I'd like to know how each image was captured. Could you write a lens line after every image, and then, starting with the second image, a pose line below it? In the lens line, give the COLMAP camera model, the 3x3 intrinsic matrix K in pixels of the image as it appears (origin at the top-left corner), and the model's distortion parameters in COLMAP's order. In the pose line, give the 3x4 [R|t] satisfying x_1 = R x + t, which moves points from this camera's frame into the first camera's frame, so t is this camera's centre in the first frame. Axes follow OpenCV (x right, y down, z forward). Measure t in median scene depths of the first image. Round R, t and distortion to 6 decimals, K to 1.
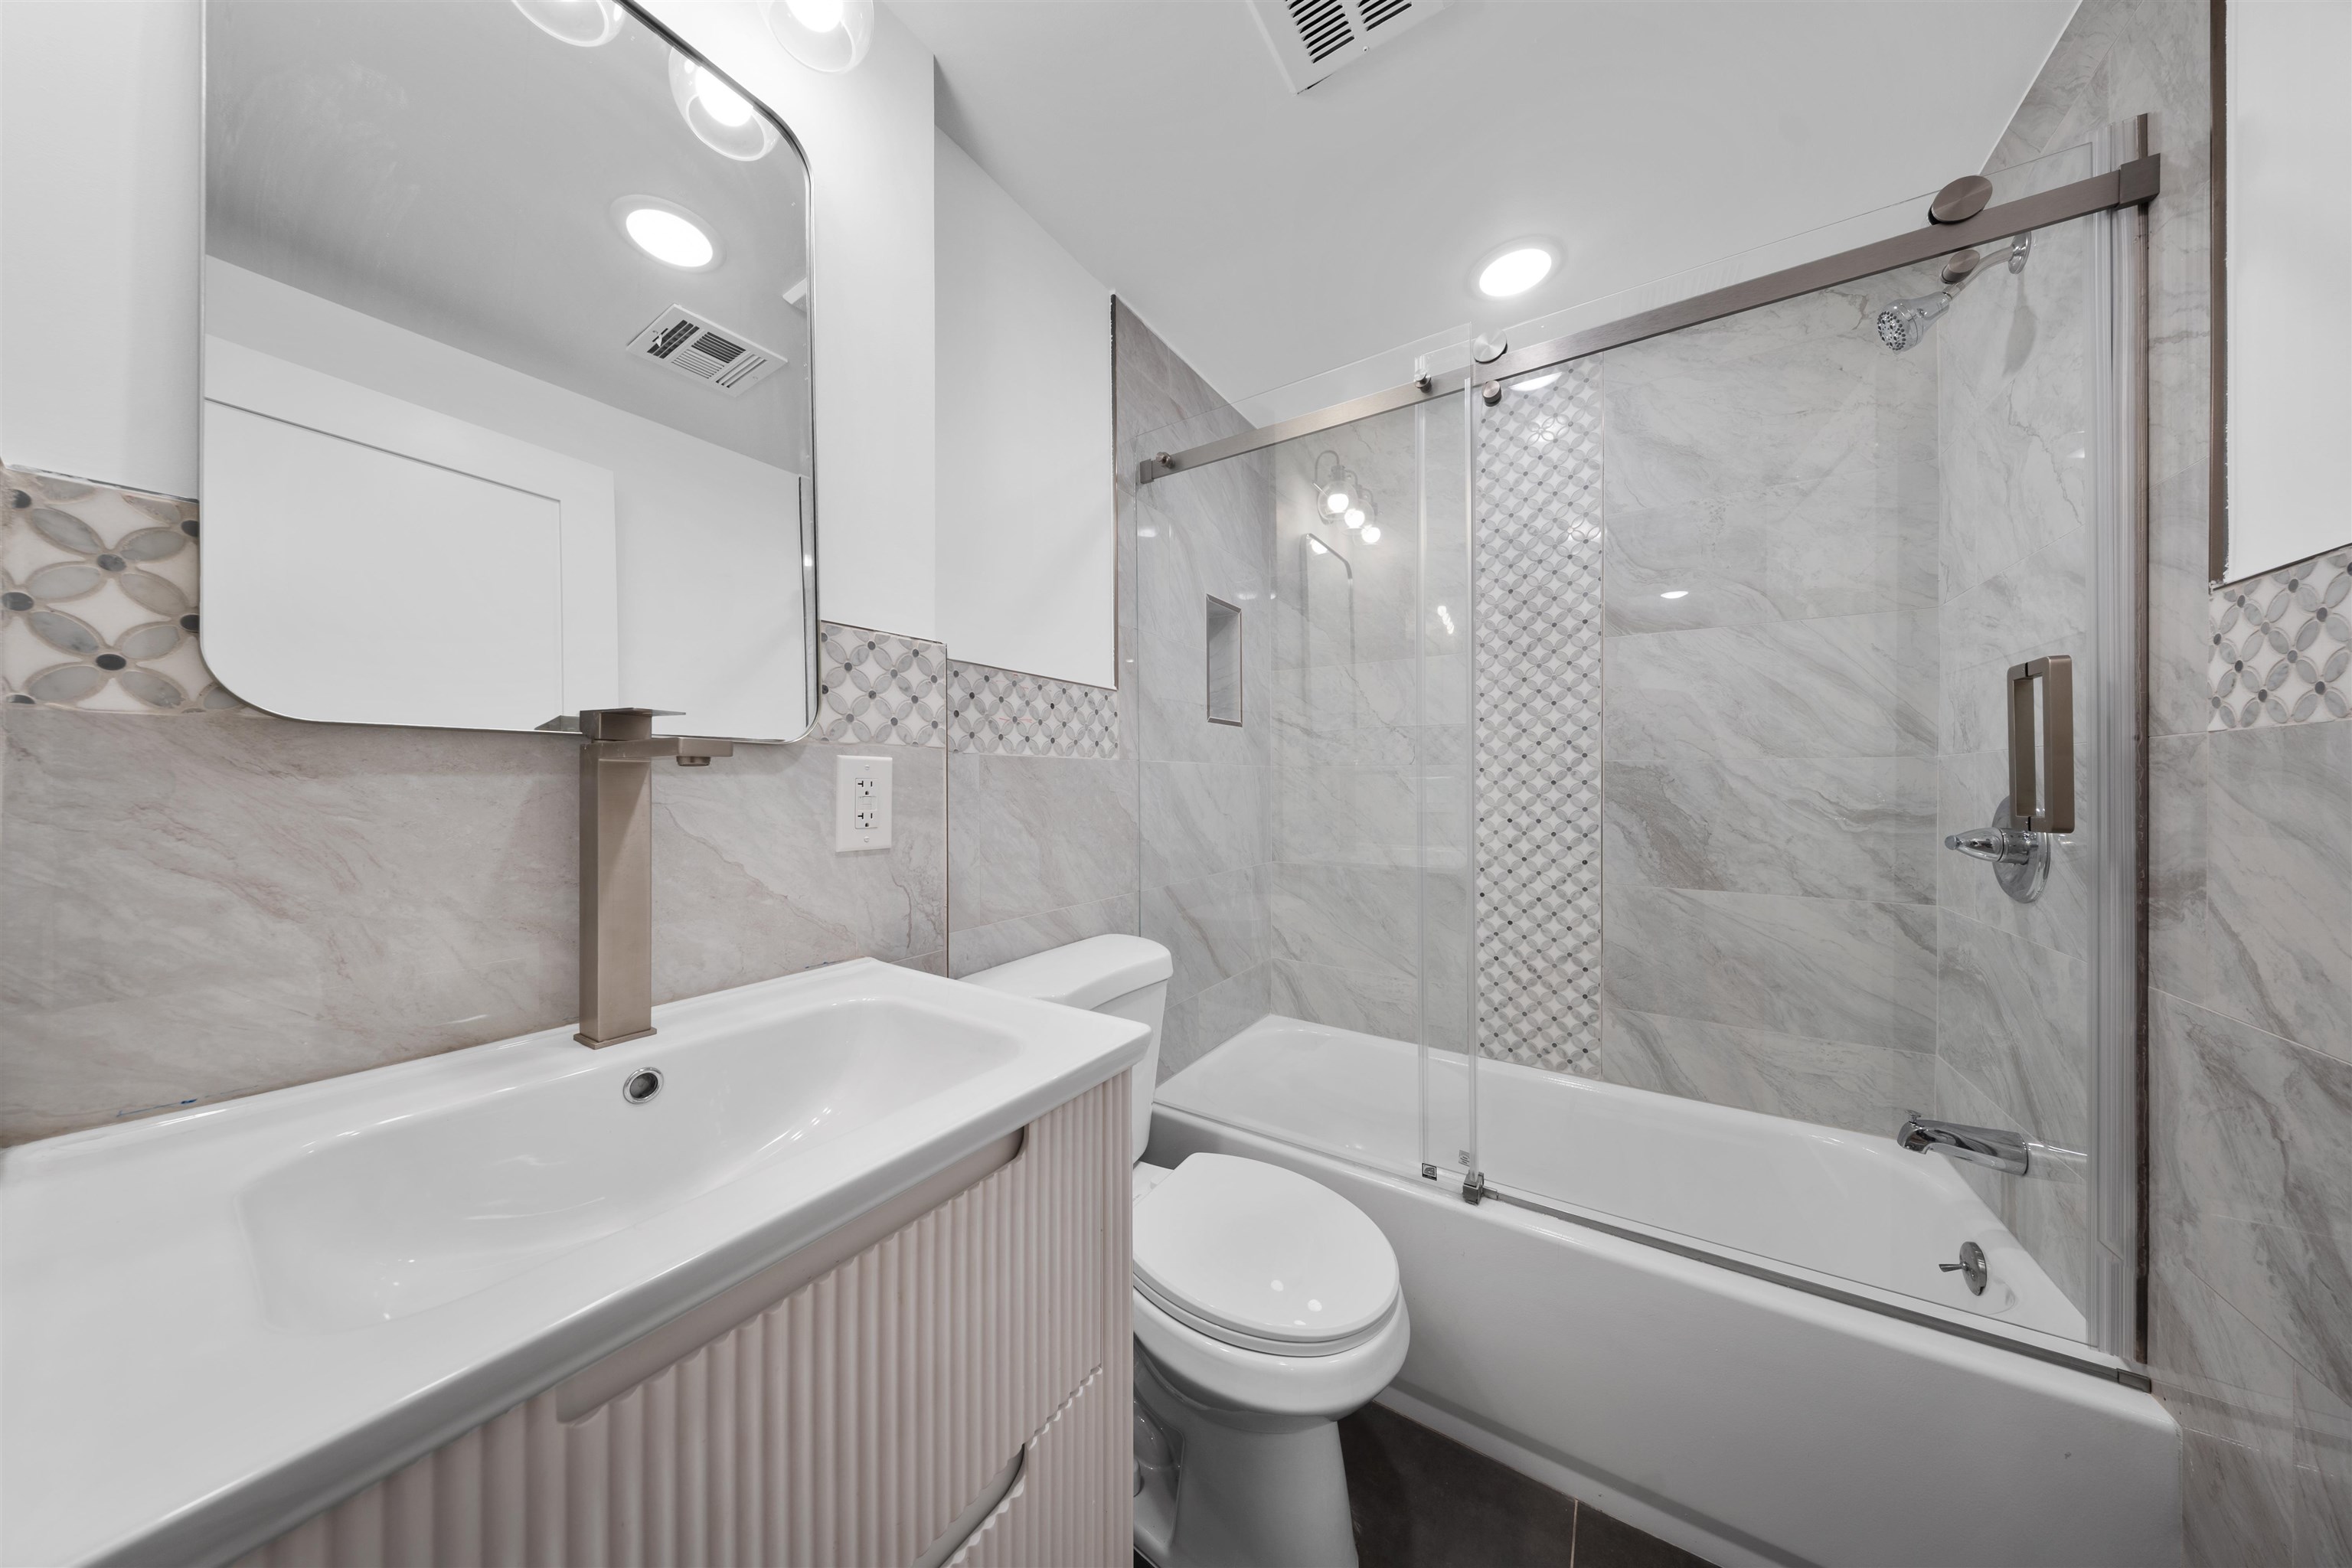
lens RADIAL K [[710.1, 0, 1154.0], [0, 710.1, 789.6], [0, 0, 1]] dist [-0.001837, -0.000838]
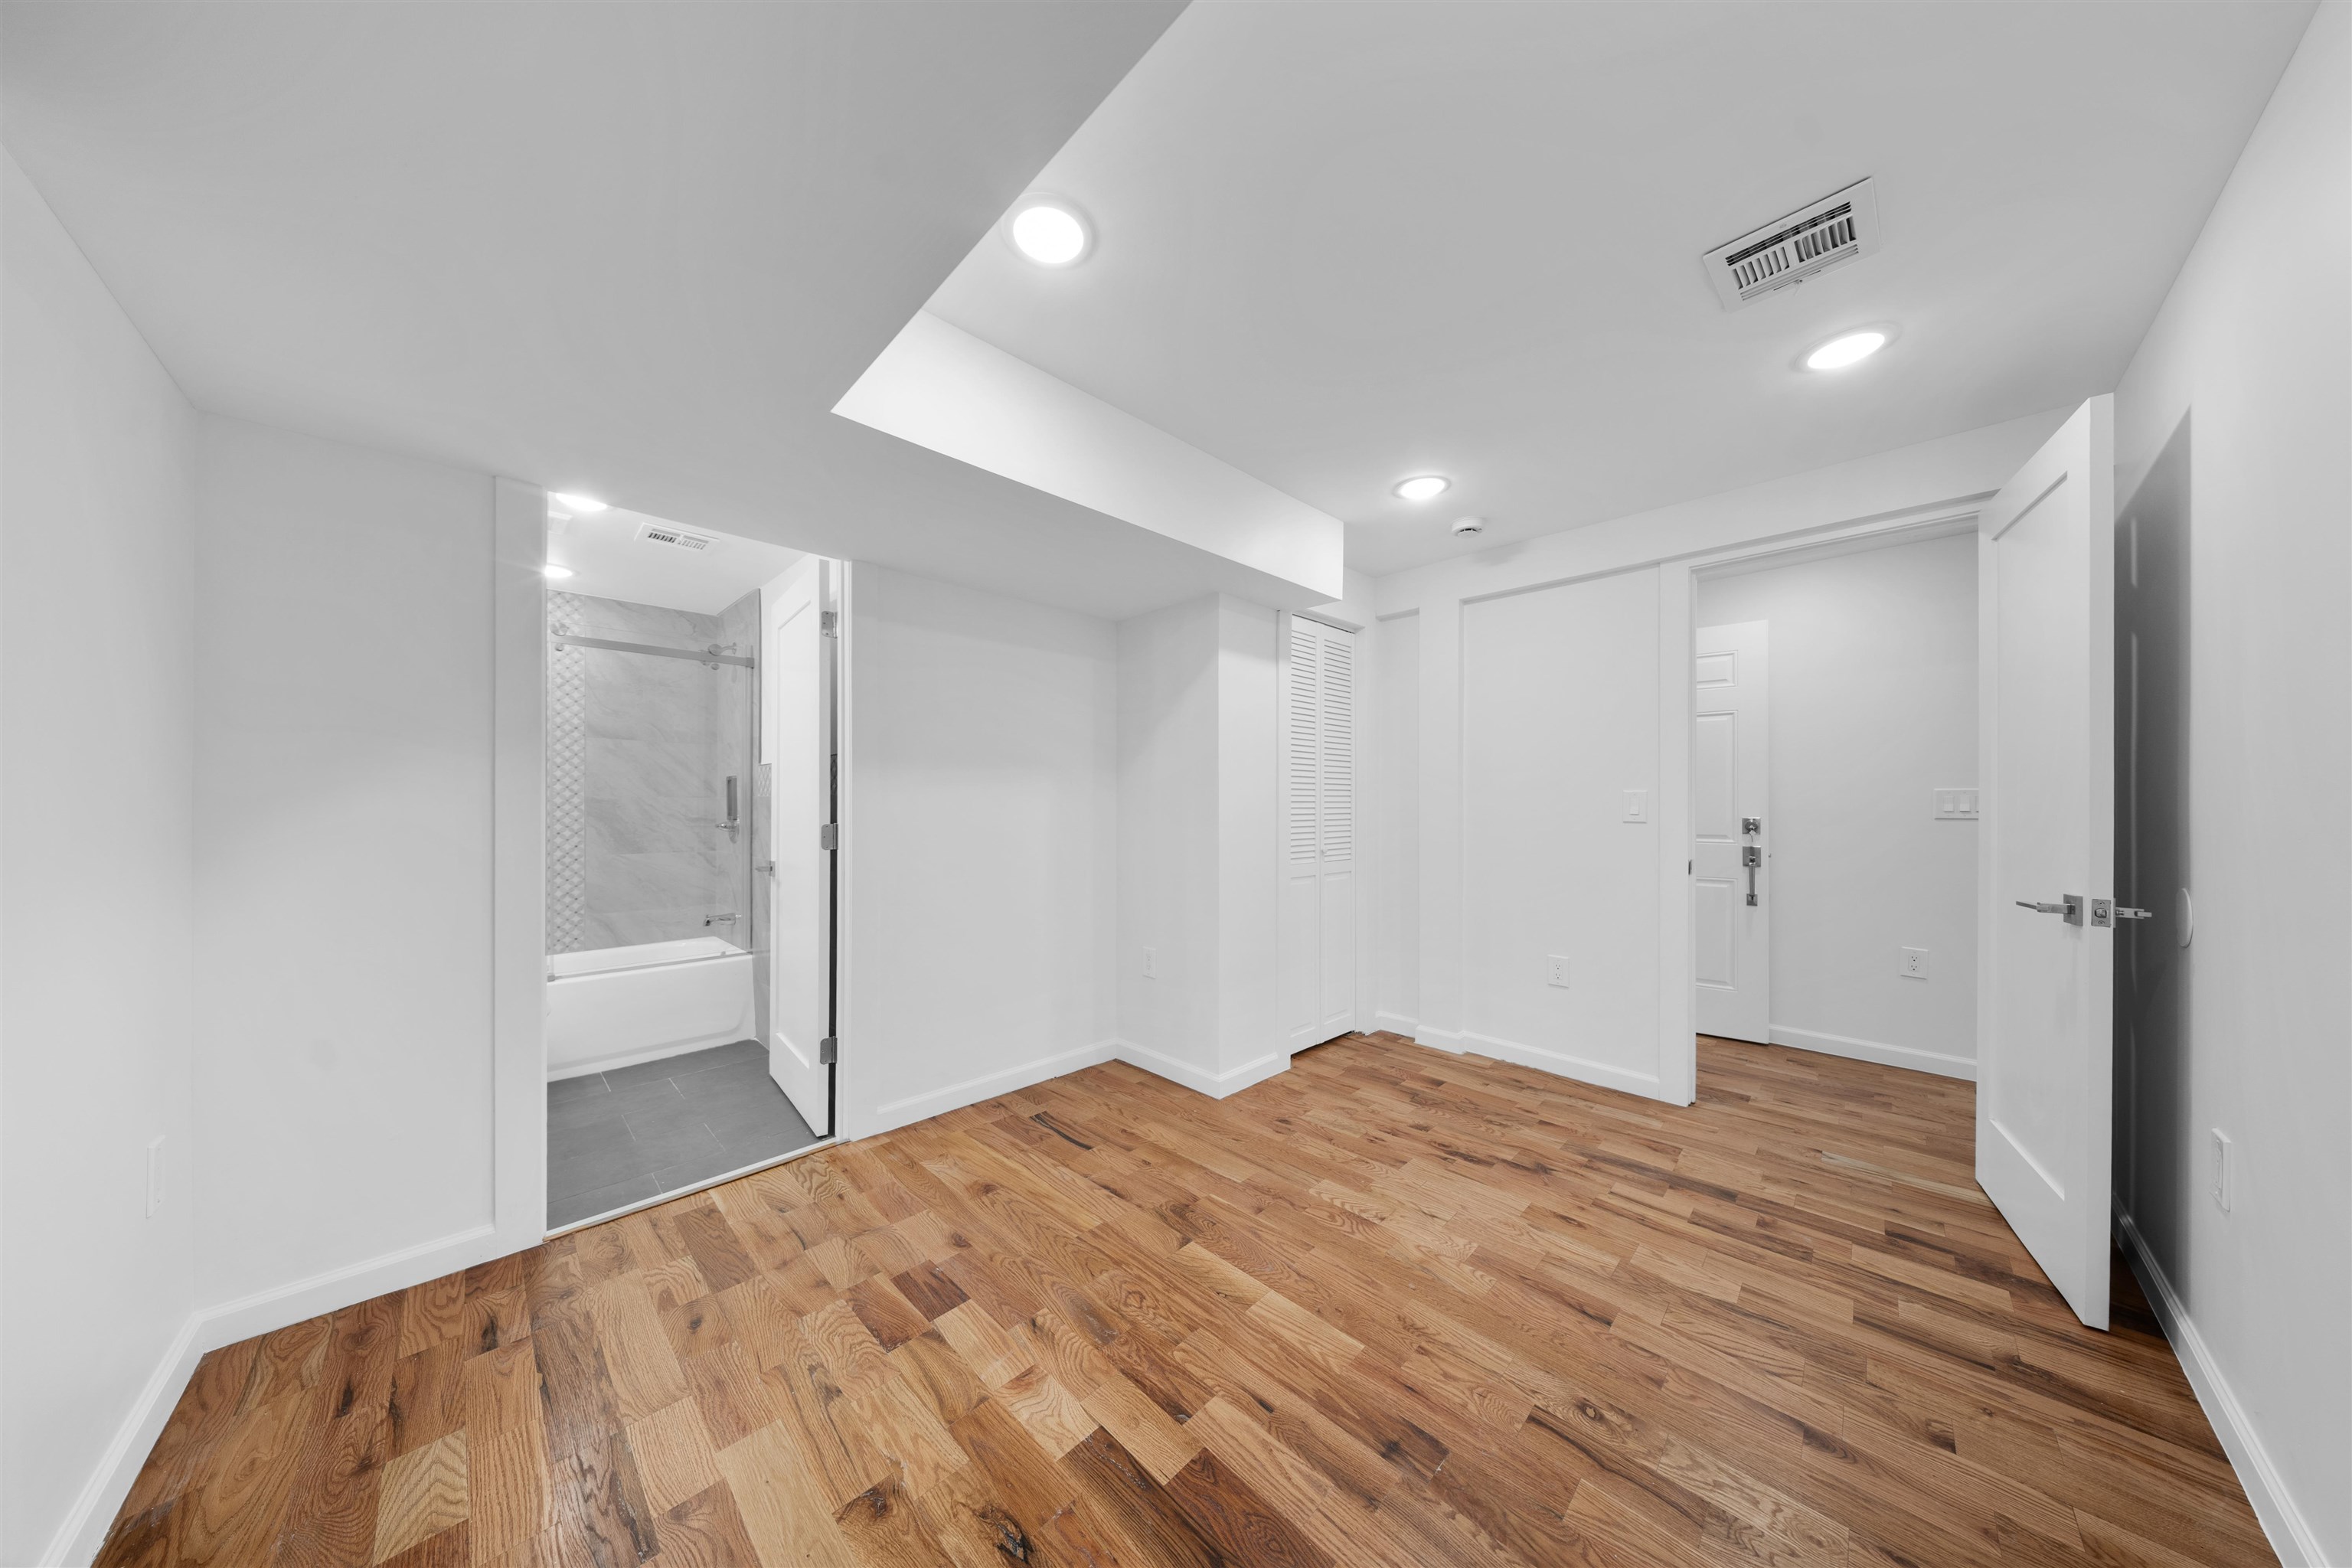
lens RADIAL K [[710.1, 0, 1186.4], [0, 710.1, 796.5], [0, 0, 1]] dist [-0.001837, -0.000838]
pose [[0.178389, 0.001882, 0.983958, -1.102169], [-0.000829, 0.999998, -0.001762, -0.039370], [-0.983960, -0.000502, 0.178390, -1.107537]]
